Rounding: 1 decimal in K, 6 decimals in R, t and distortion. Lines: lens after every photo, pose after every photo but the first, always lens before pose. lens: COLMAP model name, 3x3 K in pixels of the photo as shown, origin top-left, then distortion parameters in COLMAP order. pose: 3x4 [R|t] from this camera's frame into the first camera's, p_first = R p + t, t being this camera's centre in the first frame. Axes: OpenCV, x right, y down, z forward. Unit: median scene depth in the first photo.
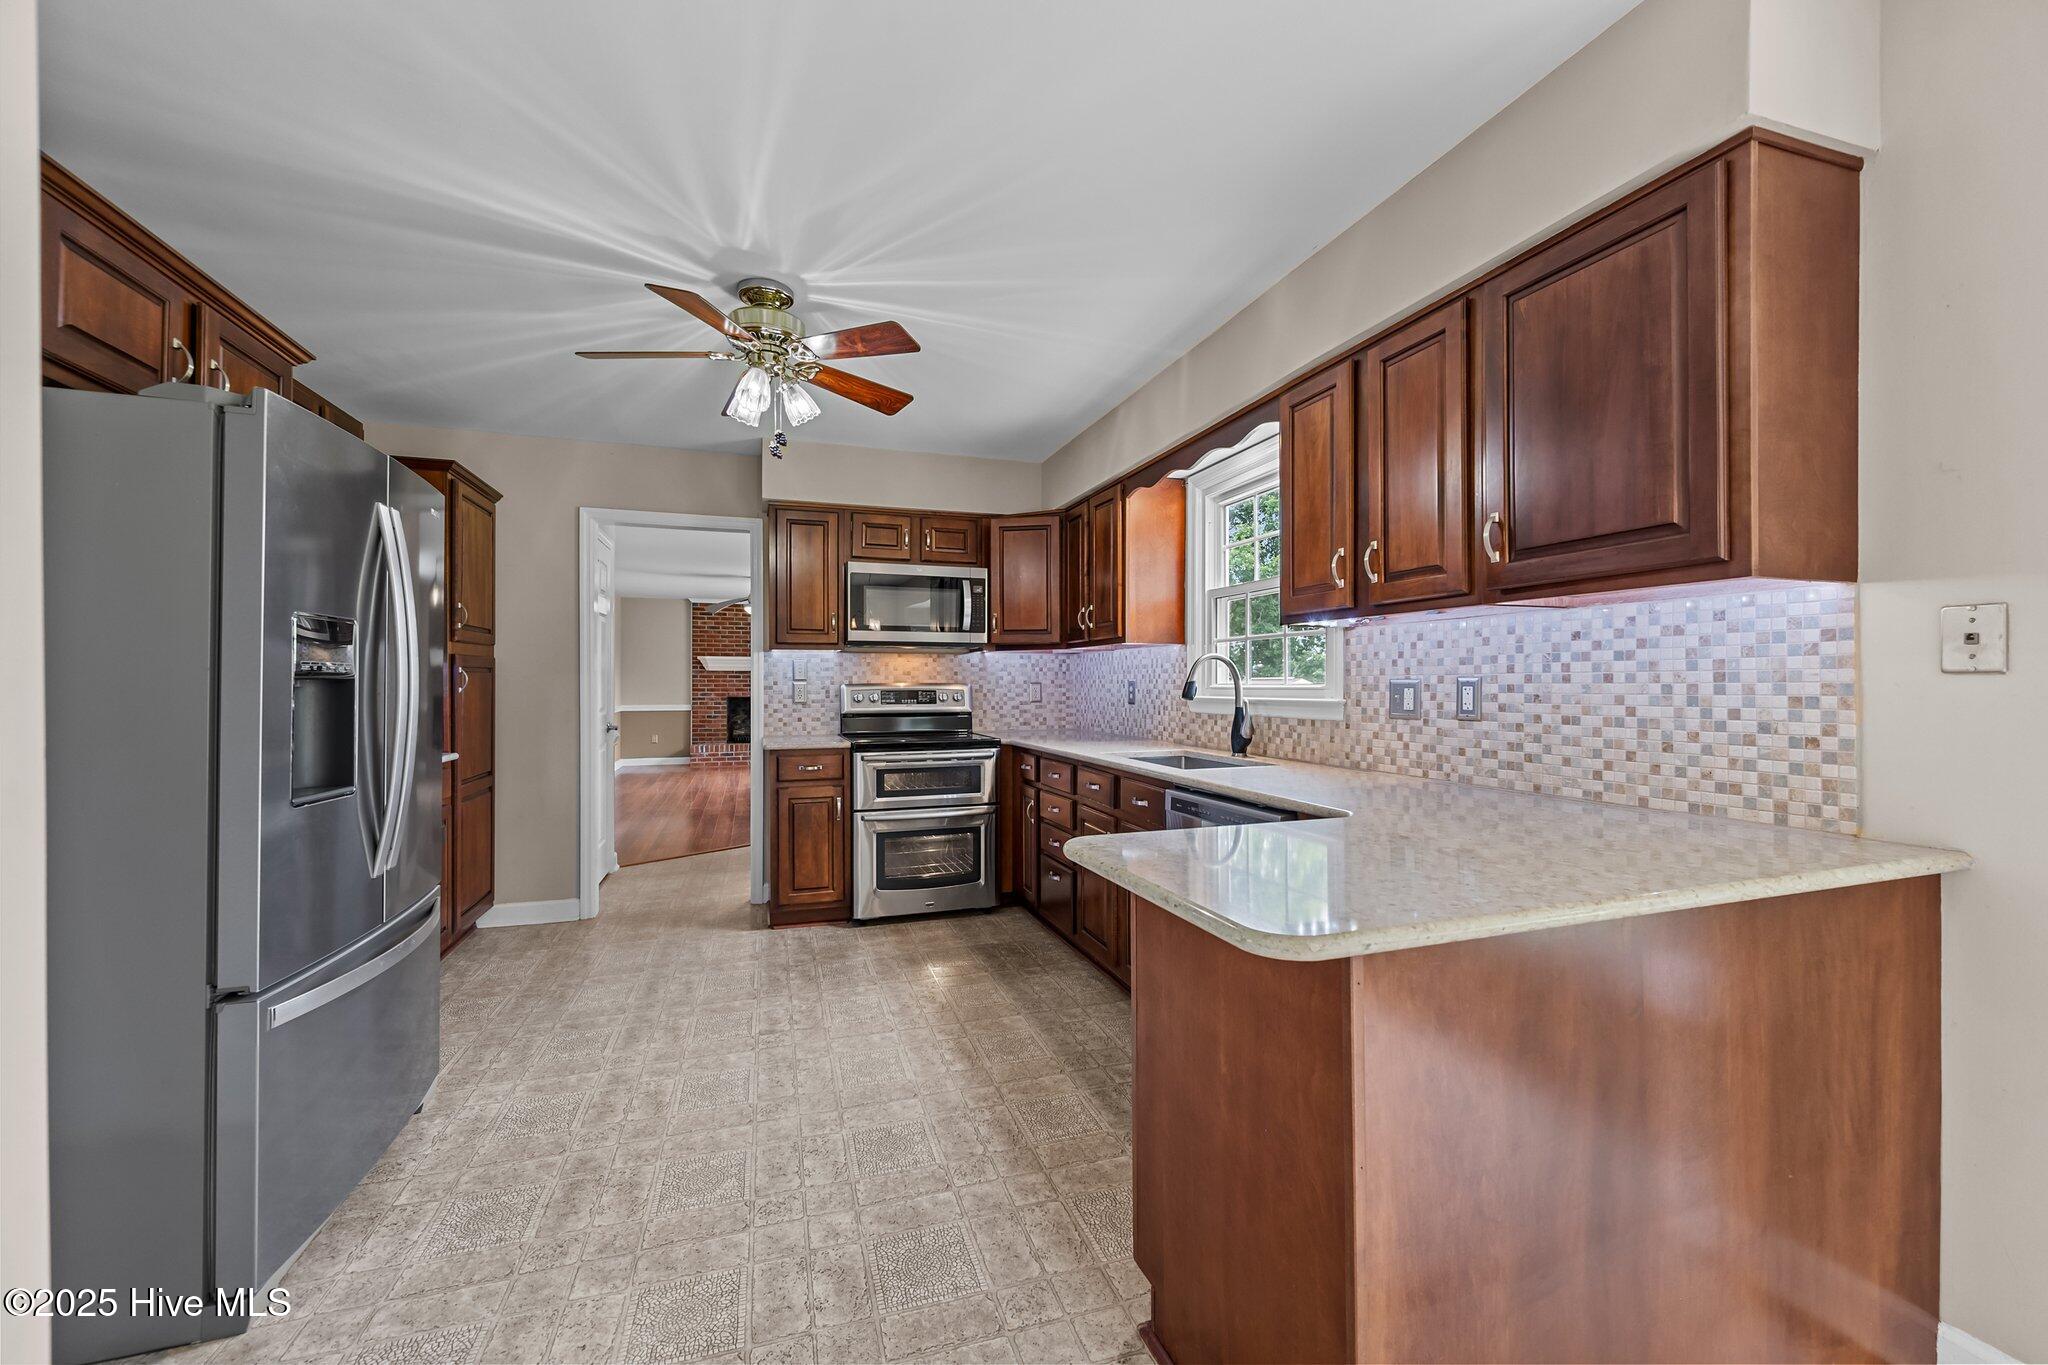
lens RADIAL K [[813.5, 0, 1032.7], [0, 813.5, 681.3], [0, 0, 1]] dist [-0.000549, -0.000616]
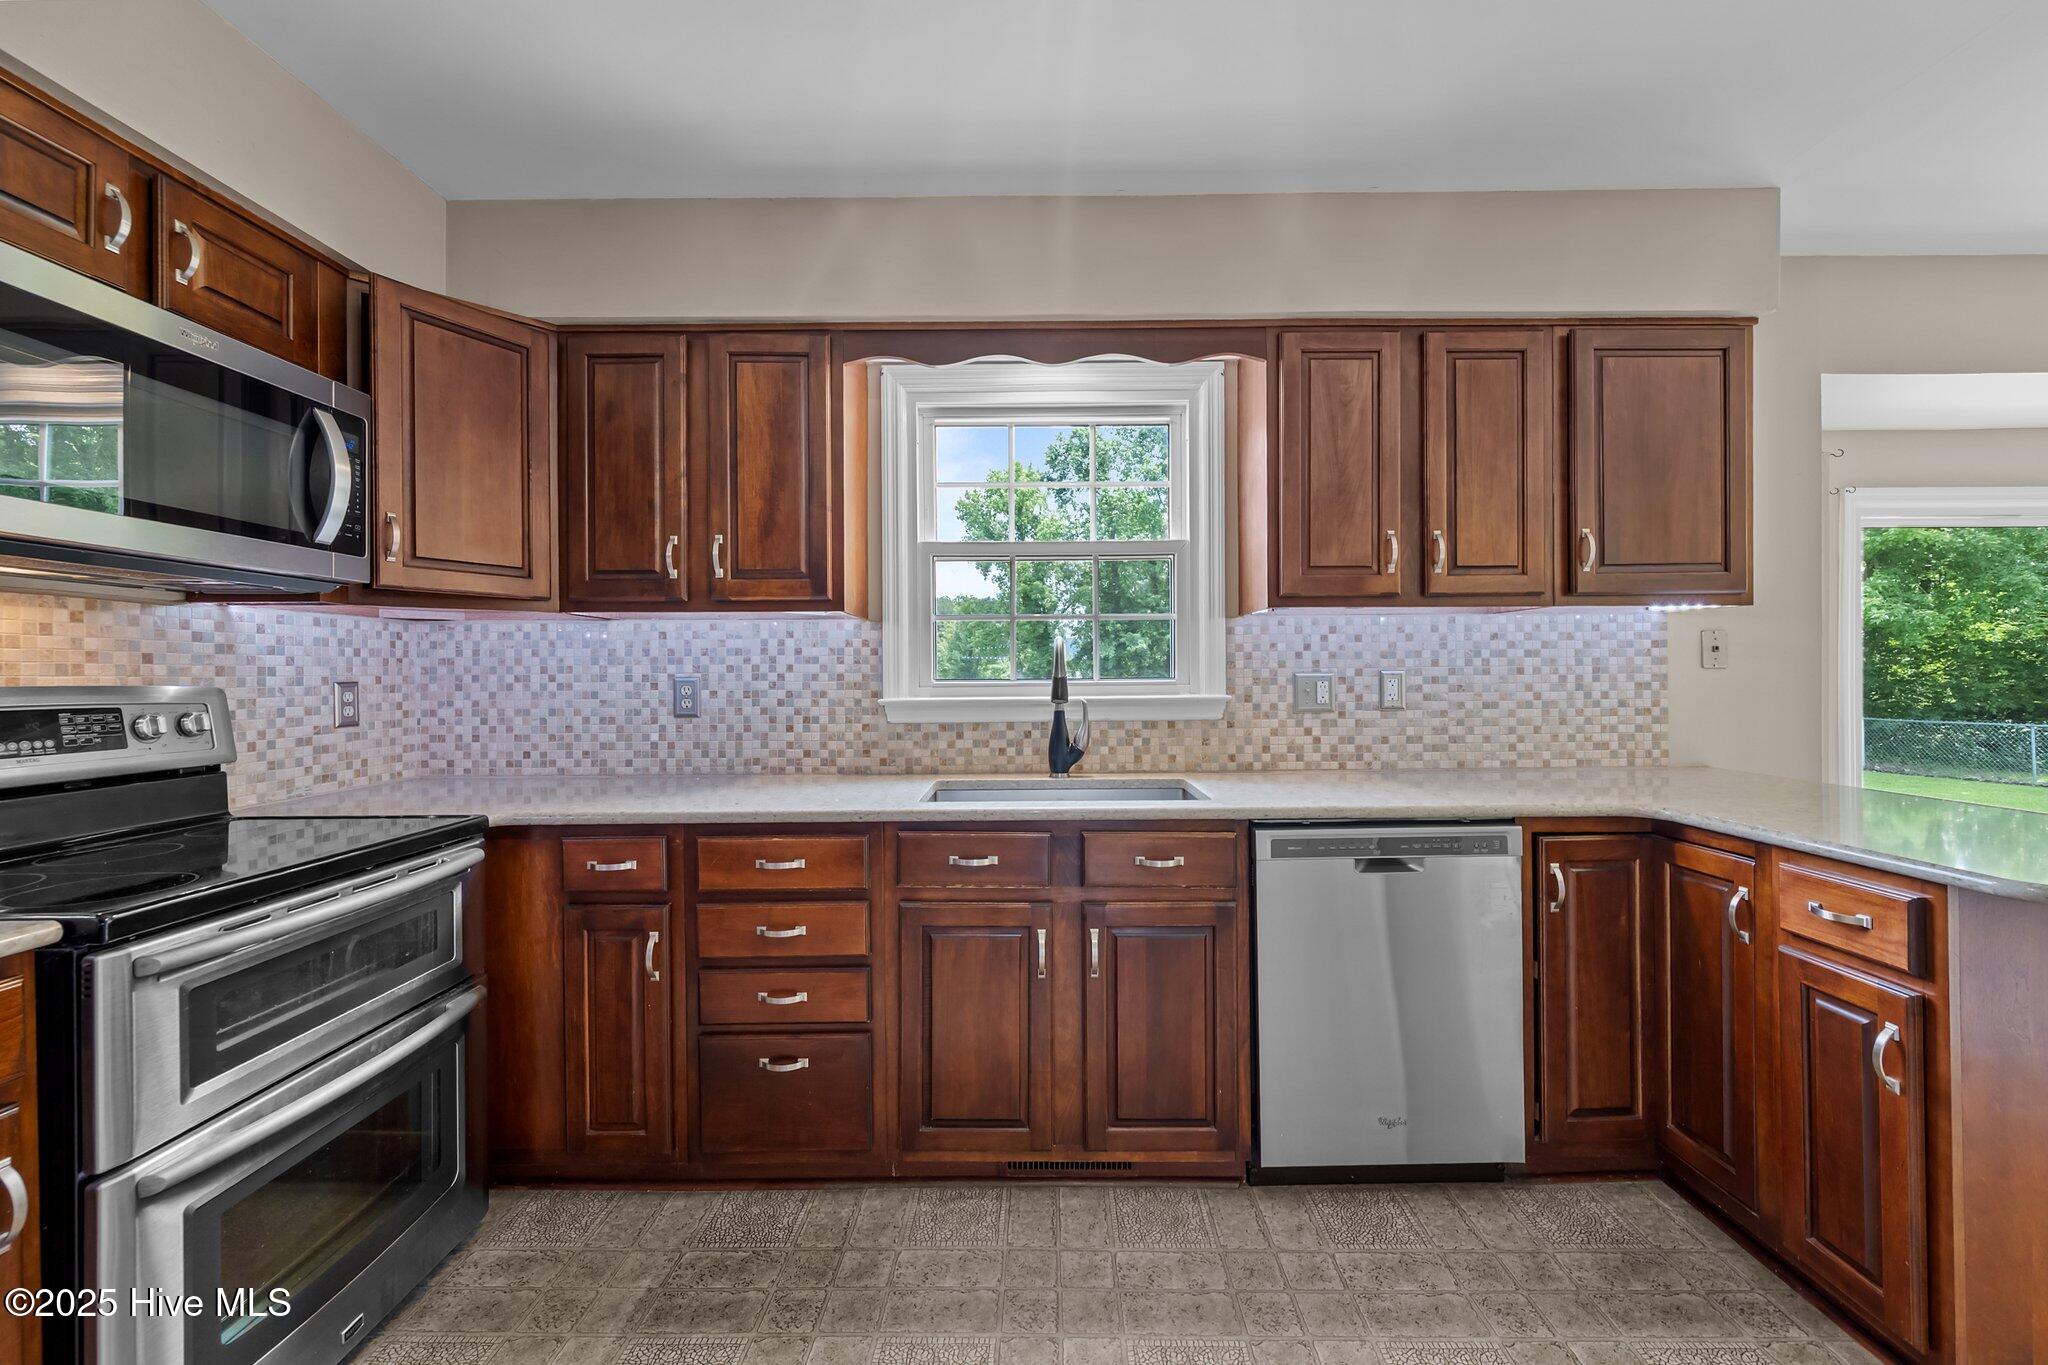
lens RADIAL K [[813.5, 0, 1035.1], [0, 813.5, 676.1], [0, 0, 1]] dist [-0.000549, -0.000616]
pose [[0.326830, -0.002933, 0.945079, -0.456615], [0.005113, 0.999986, 0.001335, -0.000737], [-0.945069, 0.004396, 0.326840, 0.785043]]
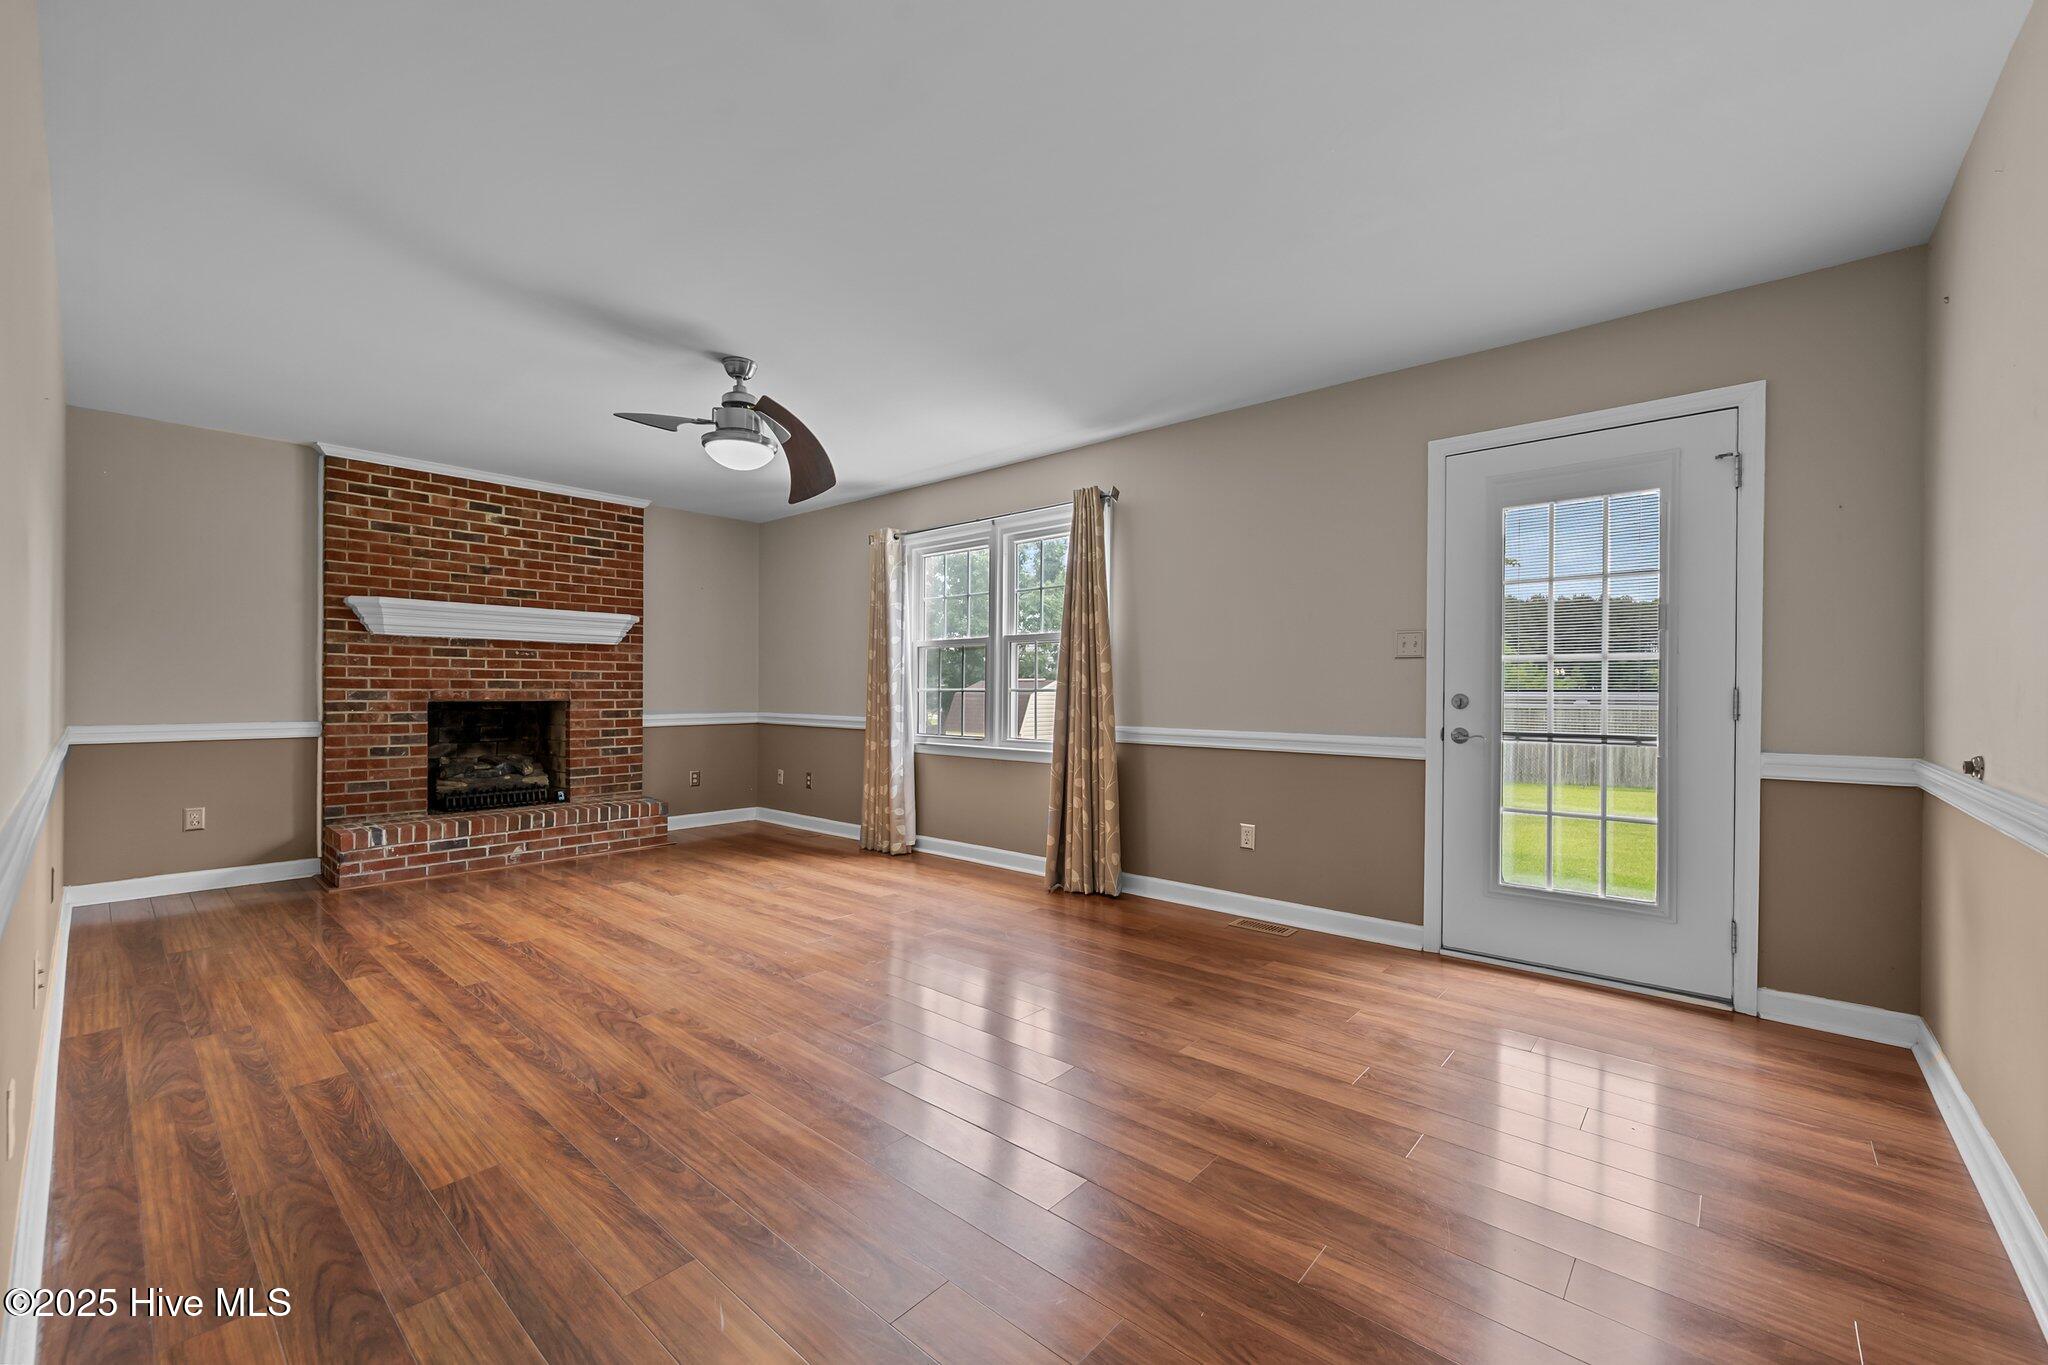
lens RADIAL K [[813.5, 0, 1025.3], [0, 813.5, 692.1], [0, 0, 1]] dist [-0.000549, -0.000616]
pose [[0.863776, 0.002835, 0.503867, -1.258692], [-0.006492, 0.999964, 0.005502, 0.040548], [-0.503833, -0.008024, 0.863764, 1.936024]]
